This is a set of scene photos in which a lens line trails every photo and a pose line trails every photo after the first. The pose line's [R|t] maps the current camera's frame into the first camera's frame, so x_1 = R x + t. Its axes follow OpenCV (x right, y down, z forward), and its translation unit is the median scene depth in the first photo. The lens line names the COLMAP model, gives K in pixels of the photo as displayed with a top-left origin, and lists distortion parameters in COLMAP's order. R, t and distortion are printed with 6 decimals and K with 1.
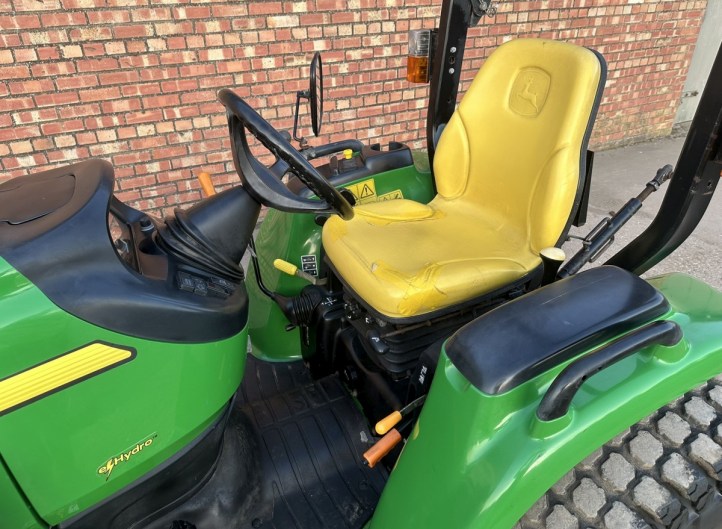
lens RADIAL K [[508.8, 0, 365.5], [0, 508.8, 274.7], [0, 0, 1]] dist [0.036139, -0.052020]
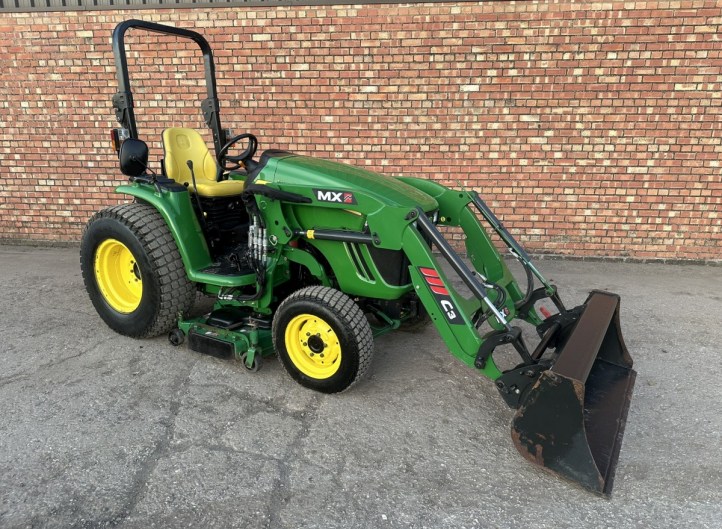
lens RADIAL K [[508.8, 0, 364.5], [0, 508.8, 265.1], [0, 0, 1]] dist [0.036139, -0.052020]
pose [[0.822451, 0.167917, -0.543487, 0.370130], [-0.305877, 0.936099, -0.173660, 0.381474], [0.479598, 0.309067, 0.821257, -0.576507]]
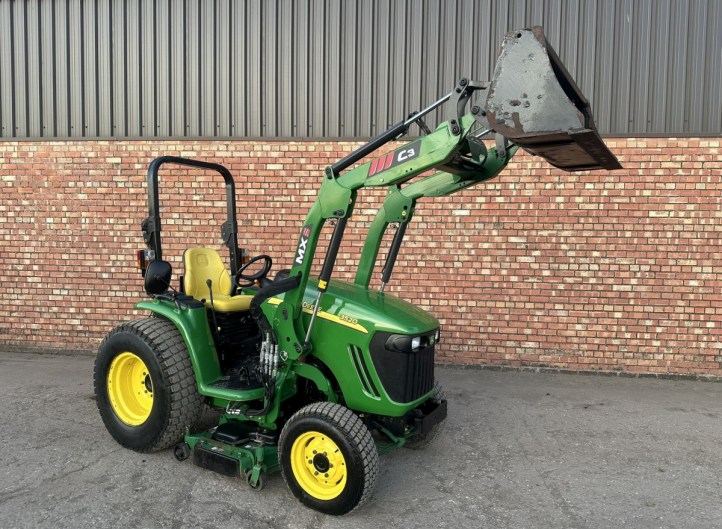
lens RADIAL K [[508.8, 0, 360.9], [0, 508.8, 261.5], [0, 0, 1]] dist [0.036139, -0.052020]
pose [[0.823673, 0.061042, -0.563770, 0.391996], [-0.314564, 0.876385, -0.364691, 0.380037], [0.471818, 0.477727, 0.741056, -0.660334]]
